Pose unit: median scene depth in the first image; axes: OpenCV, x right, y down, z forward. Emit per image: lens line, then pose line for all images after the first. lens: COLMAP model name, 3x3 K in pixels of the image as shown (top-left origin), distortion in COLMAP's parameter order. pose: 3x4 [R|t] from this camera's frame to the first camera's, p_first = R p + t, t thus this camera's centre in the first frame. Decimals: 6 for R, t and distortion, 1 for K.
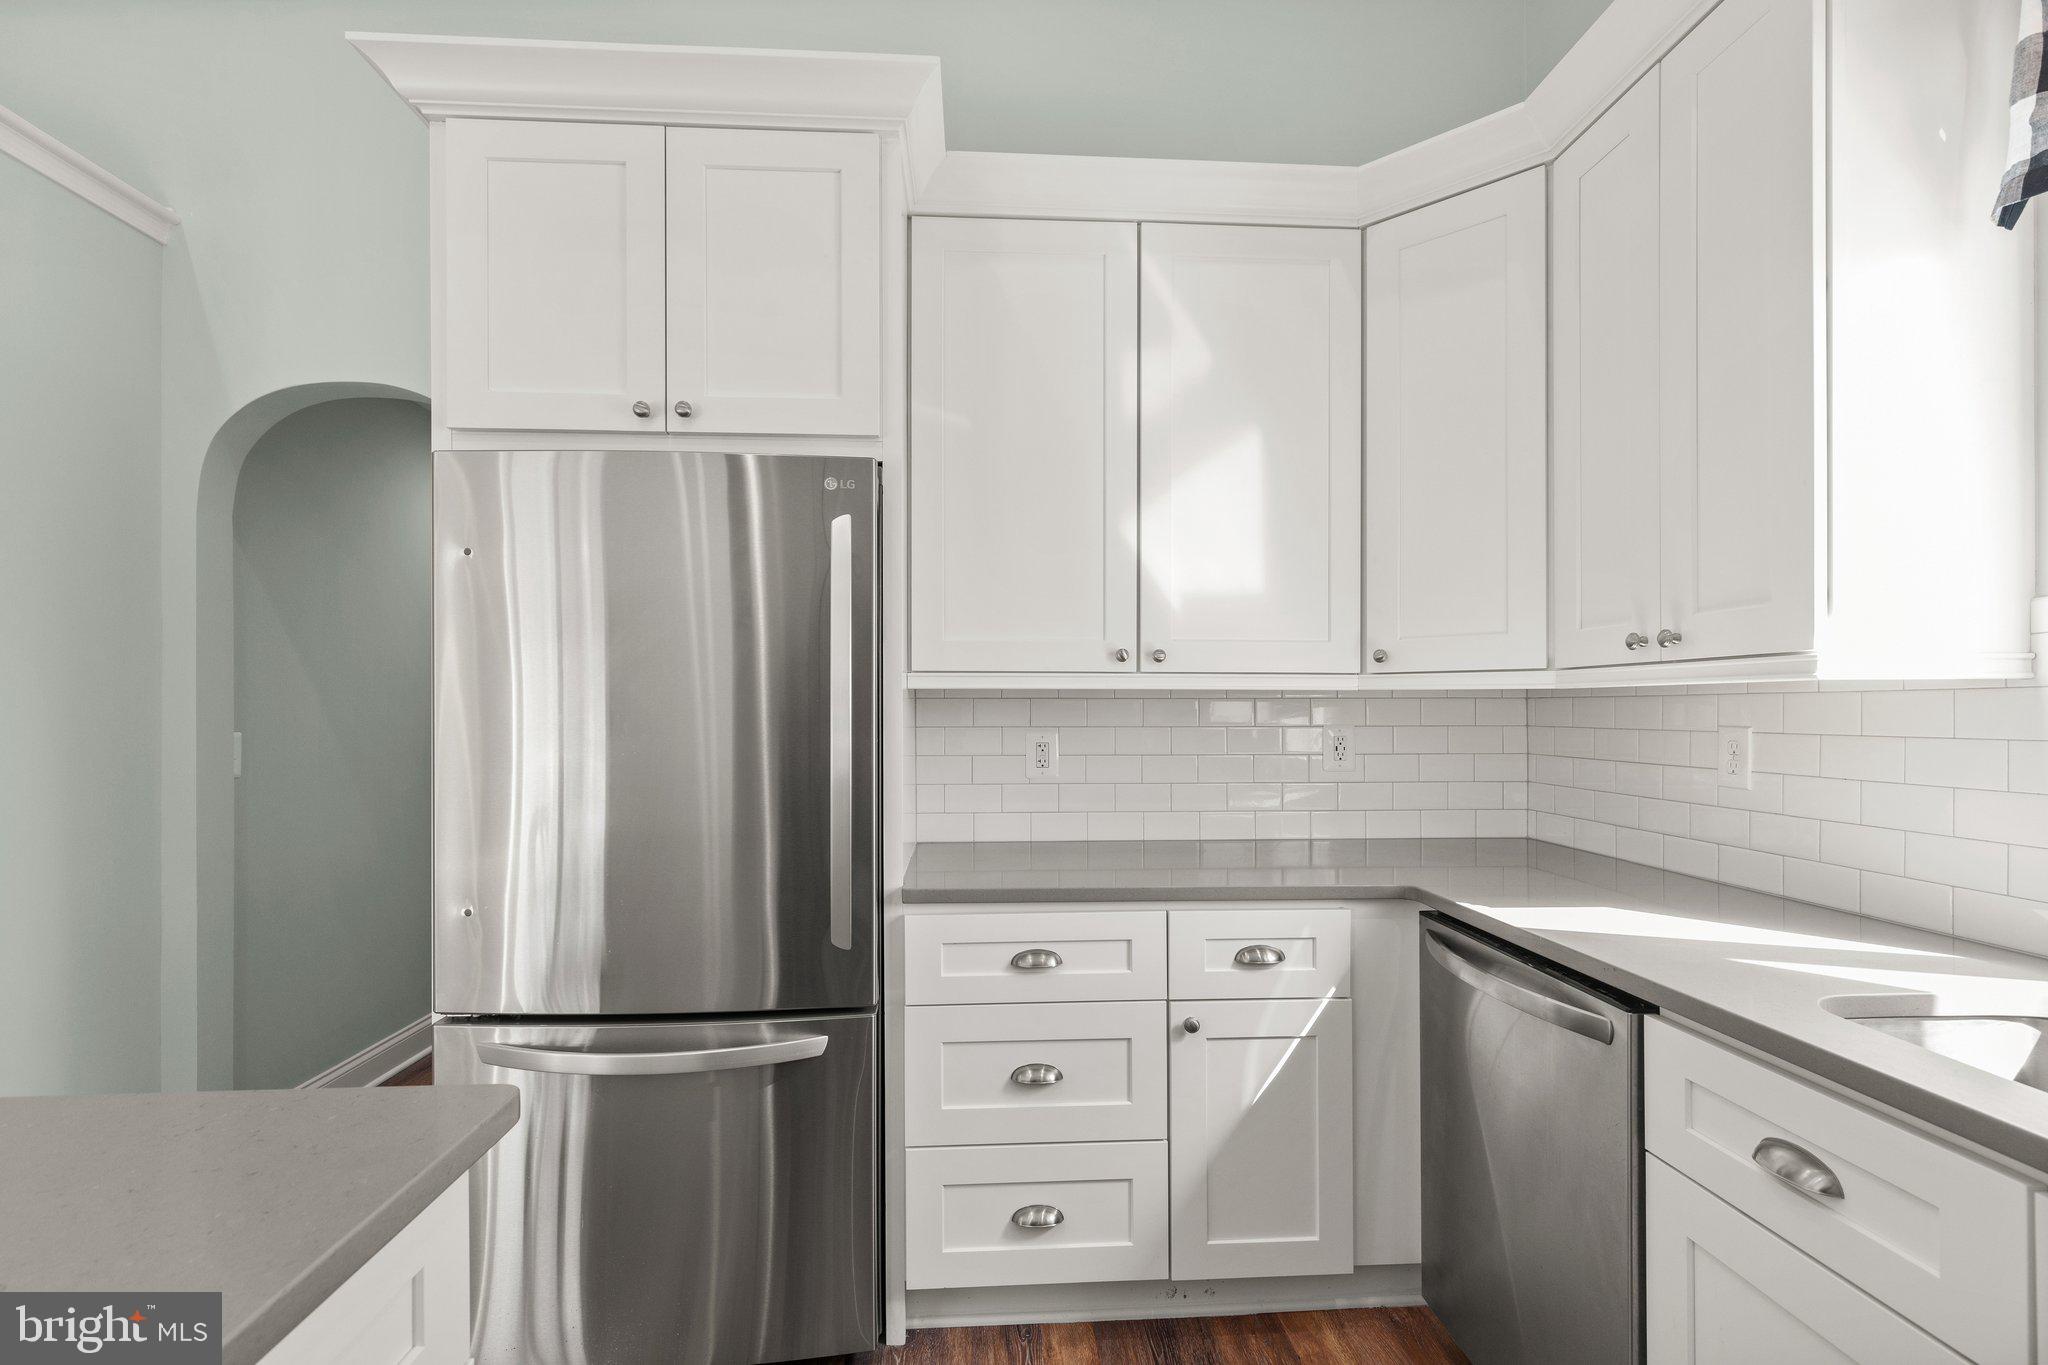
lens RADIAL K [[930.9, 0, 1025.3], [0, 930.9, 699.5], [0, 0, 1]] dist [0.014783, 0.000034]
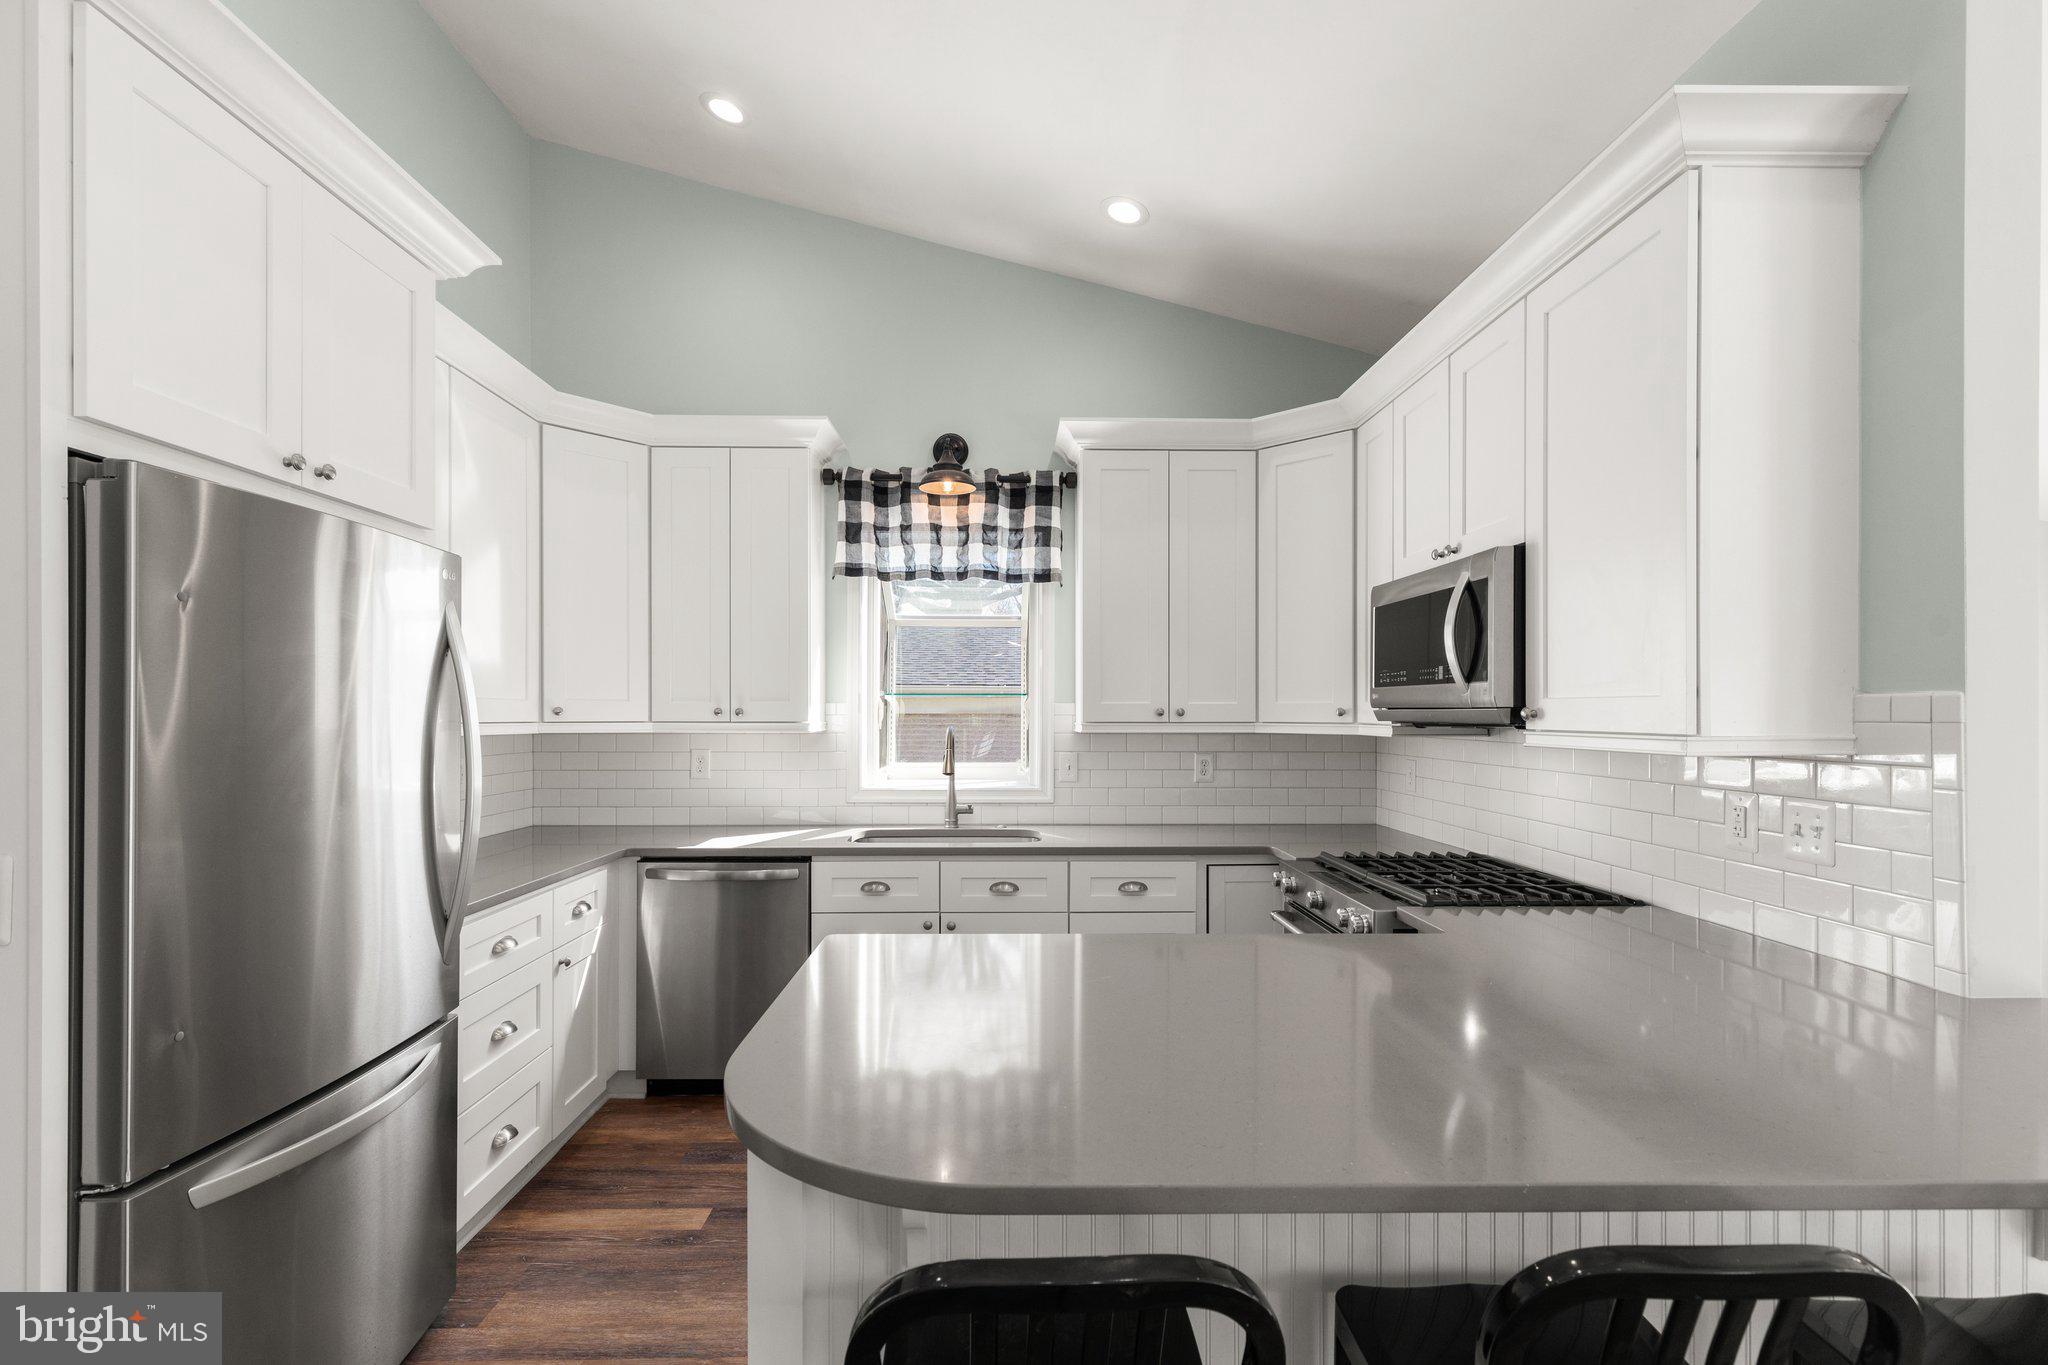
lens RADIAL K [[930.9, 0, 1021.8], [0, 930.9, 702.4], [0, 0, 1]] dist [0.014783, 0.000034]
pose [[0.034841, 0.013029, 0.999308, -1.284089], [-0.008267, 0.999885, -0.012748, -0.054376], [-0.999359, -0.007817, 0.034945, 0.215543]]
